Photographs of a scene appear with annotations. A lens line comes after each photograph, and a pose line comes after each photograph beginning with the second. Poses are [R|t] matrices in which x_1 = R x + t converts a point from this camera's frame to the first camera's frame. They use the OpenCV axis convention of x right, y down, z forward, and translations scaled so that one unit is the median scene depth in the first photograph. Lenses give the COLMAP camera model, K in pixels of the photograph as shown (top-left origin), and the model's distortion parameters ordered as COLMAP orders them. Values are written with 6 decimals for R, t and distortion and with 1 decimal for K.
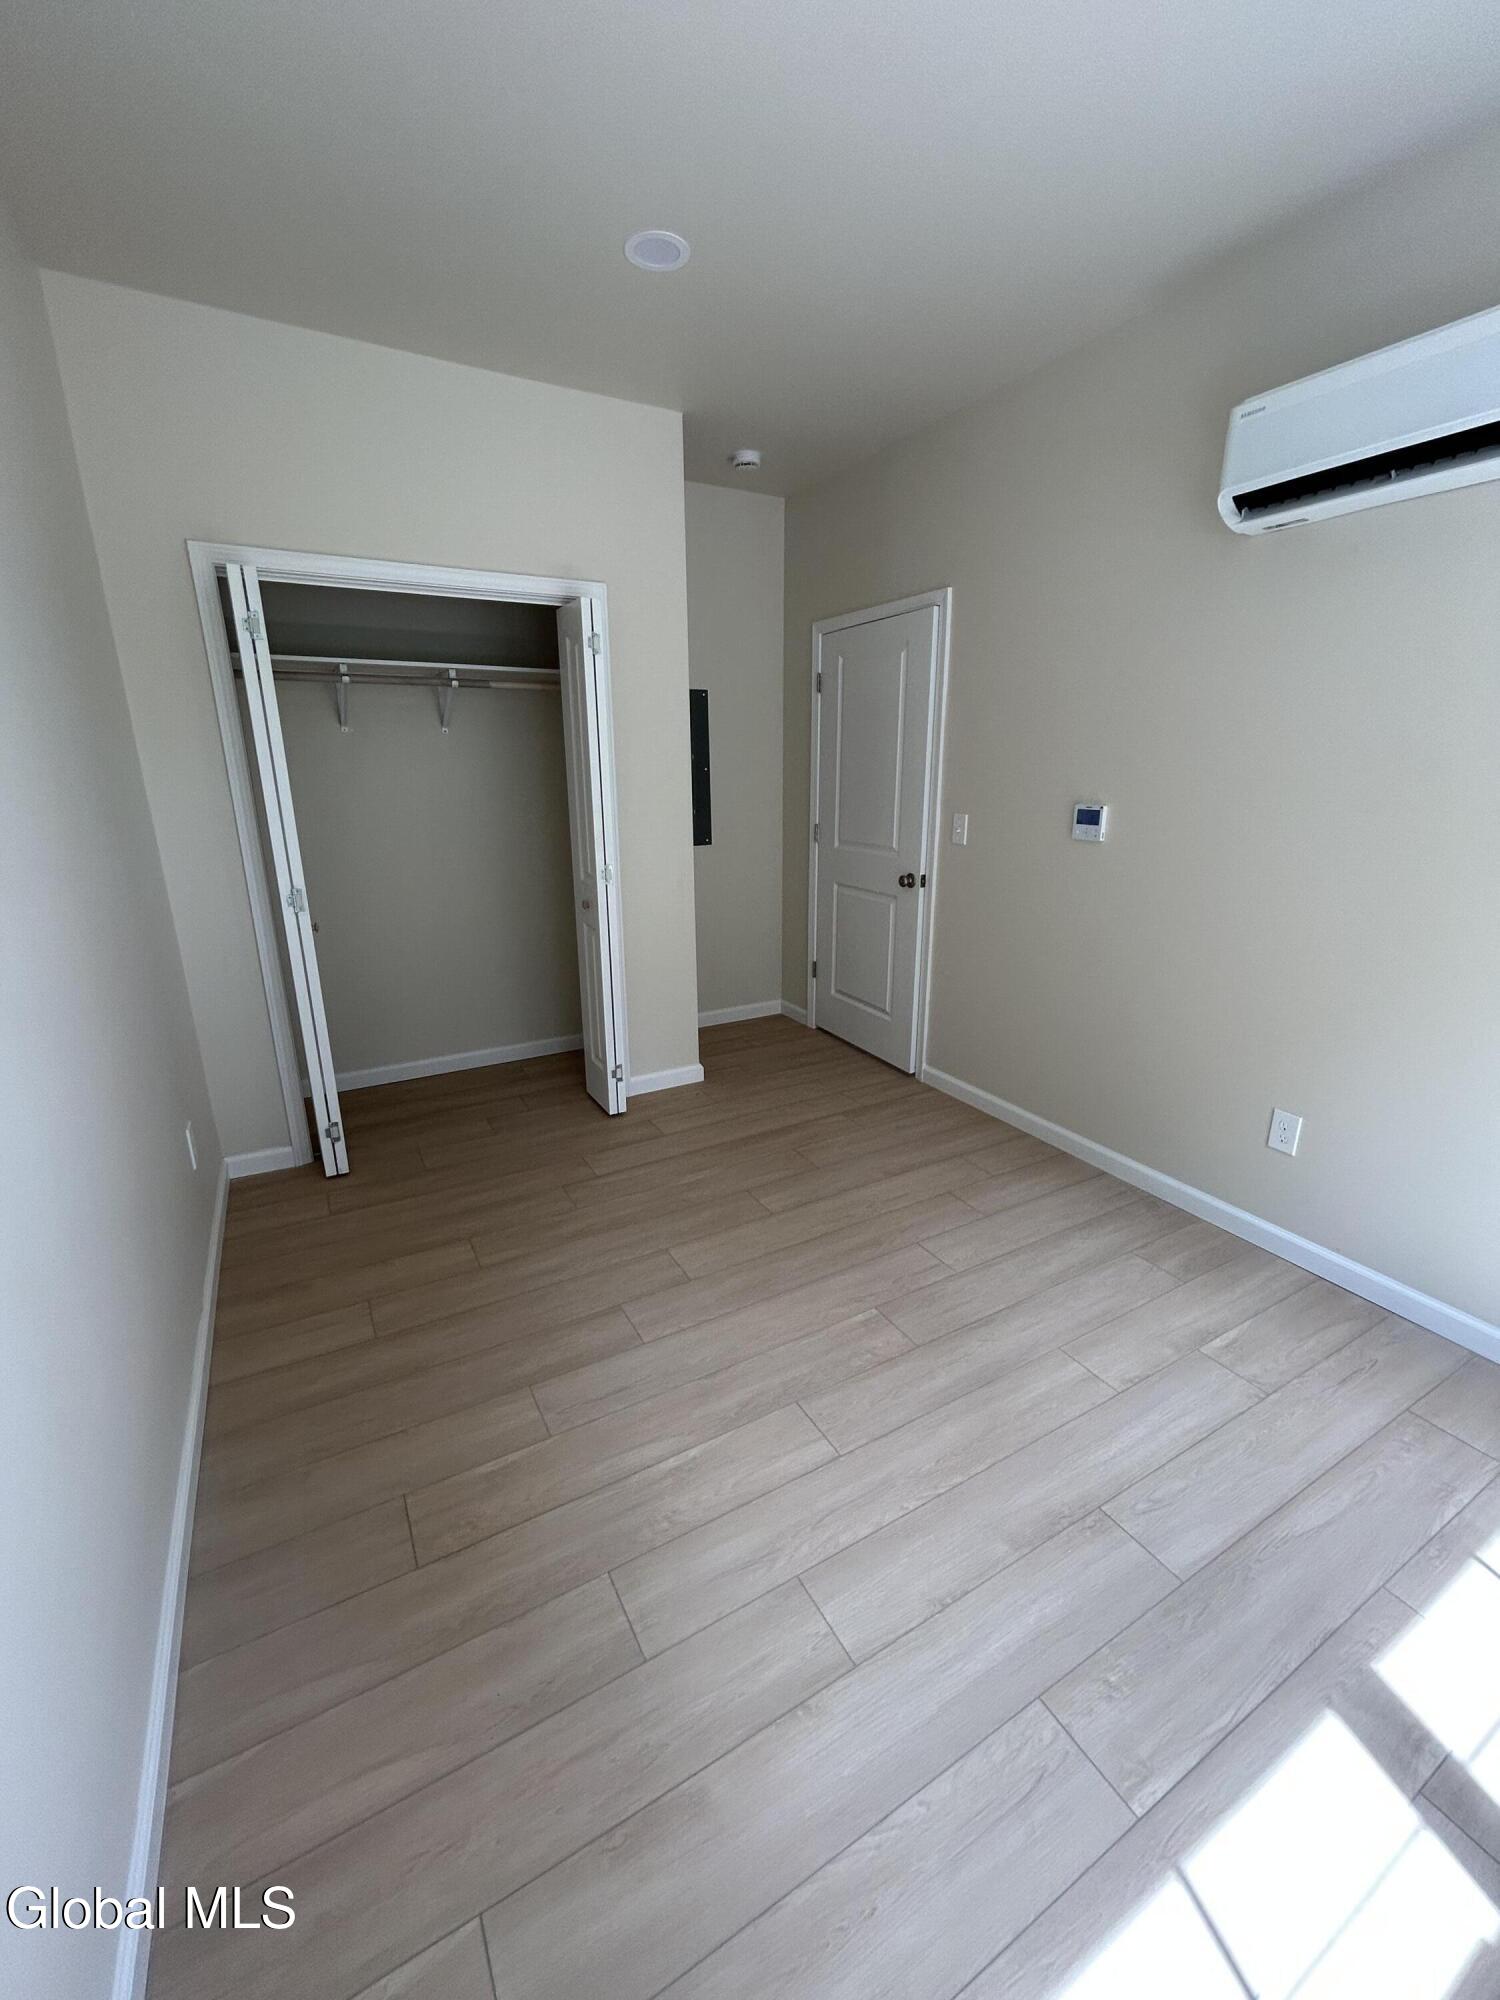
lens RADIAL K [[811.5, 0, 750.0], [0, 811.5, 1000.0], [0, 0, 1]] dist [-0.000034, 0.000086]
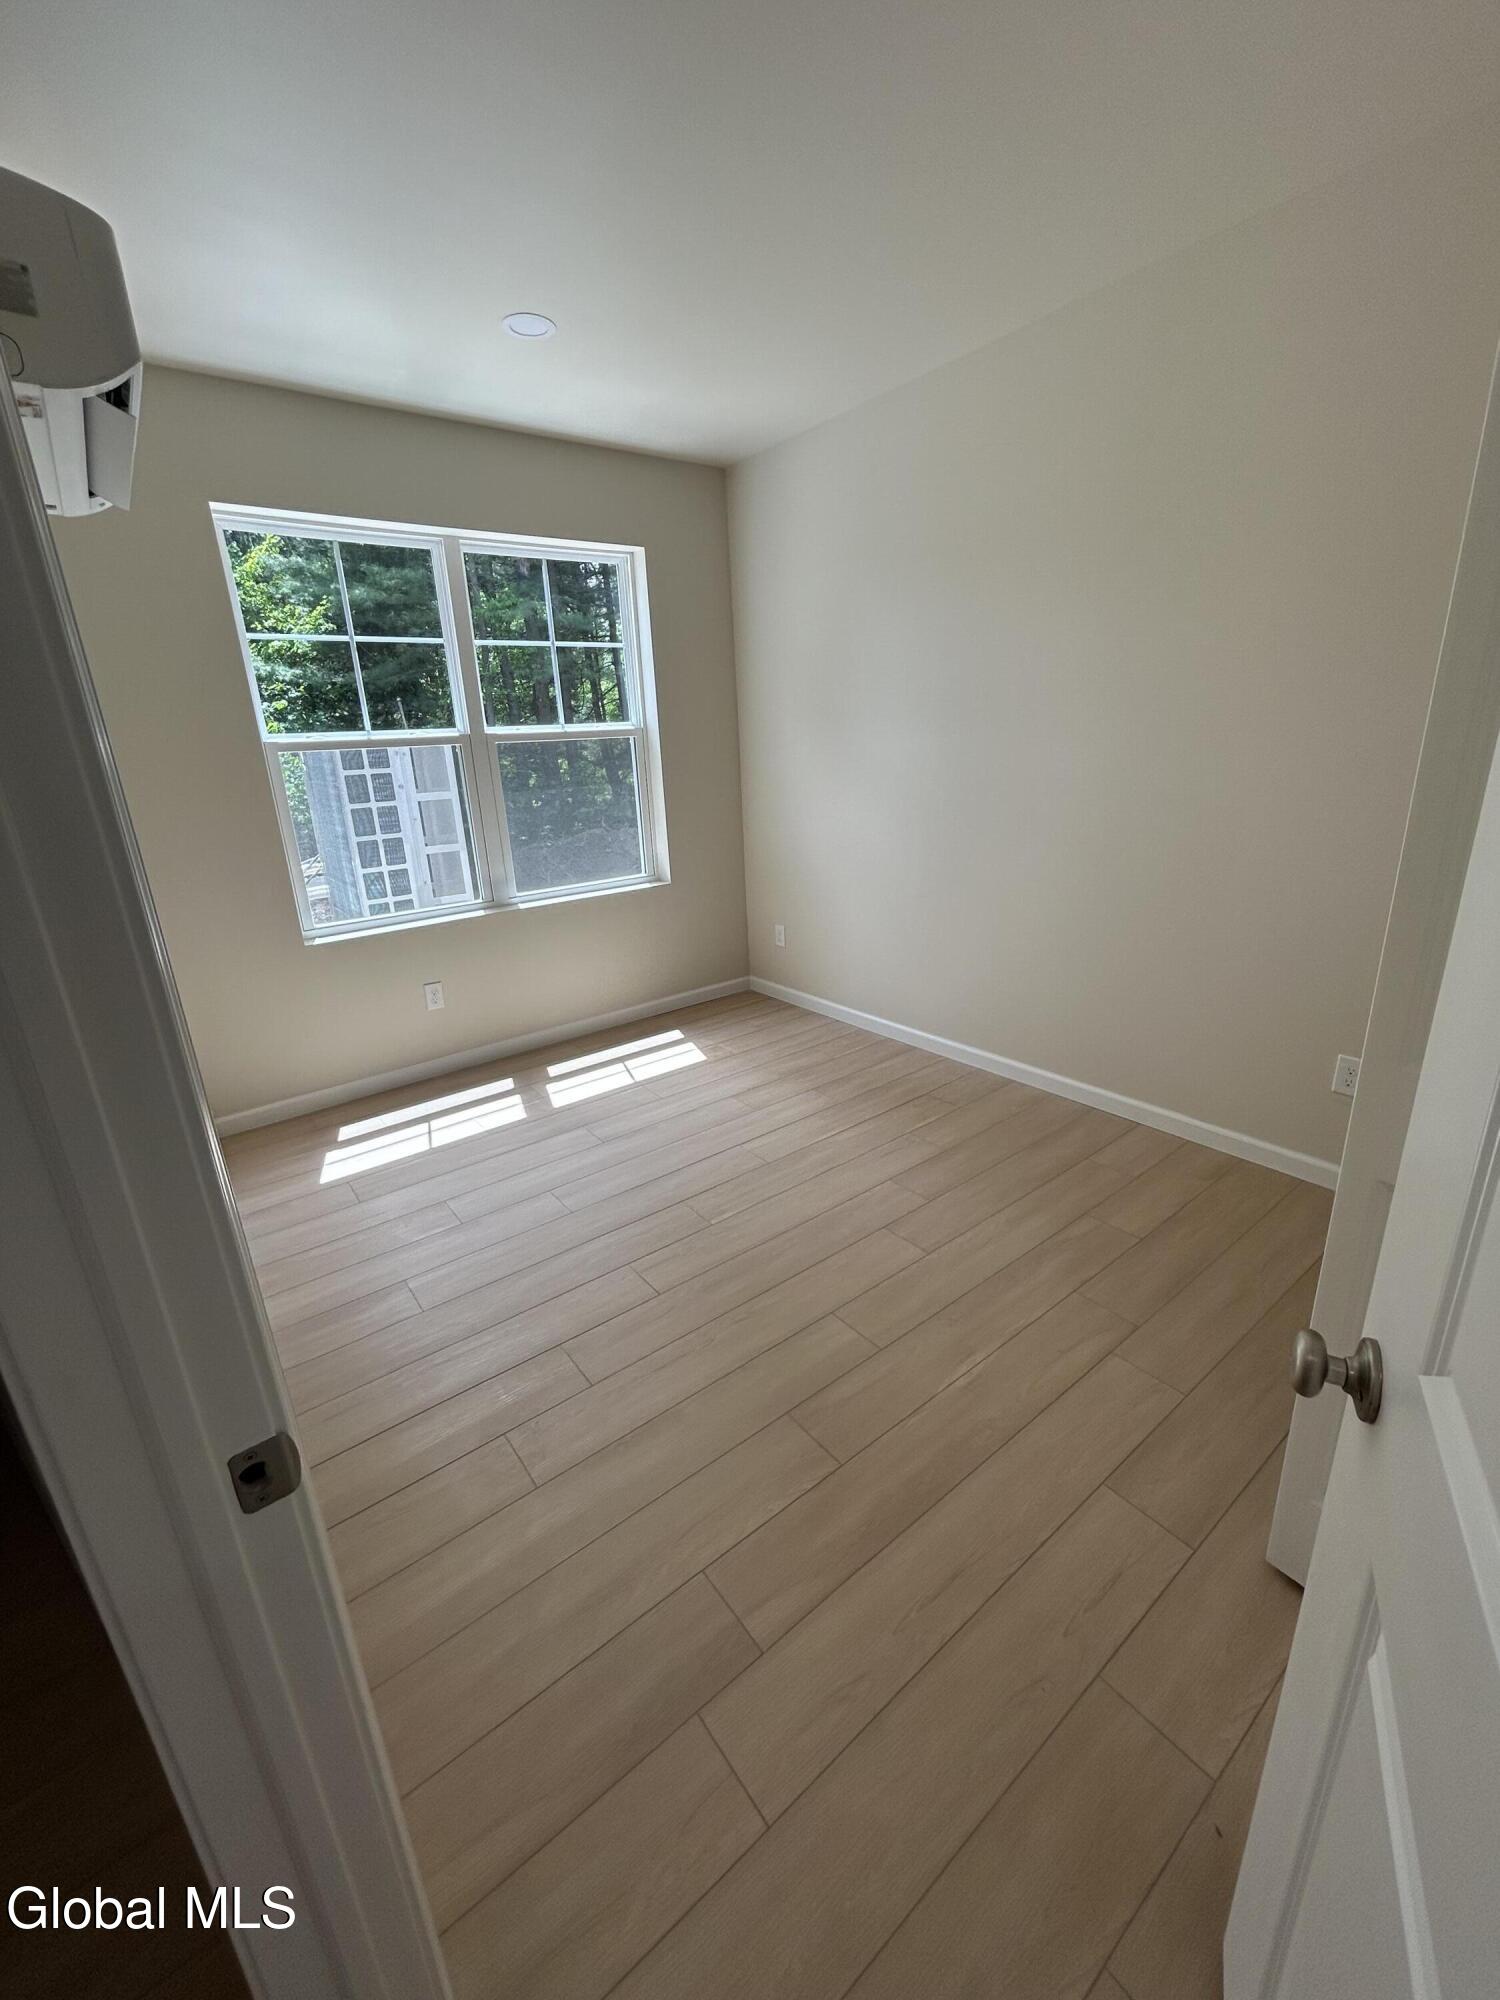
lens RADIAL K [[811.5, 0, 750.0], [0, 811.5, 1000.0], [0, 0, 1]] dist [-0.000034, 0.000086]
pose [[-0.989158, 0.091443, -0.114907, 0.216091], [0.011254, 0.827371, 0.561544, -0.554280], [0.146420, 0.554162, -0.819430, 1.867566]]
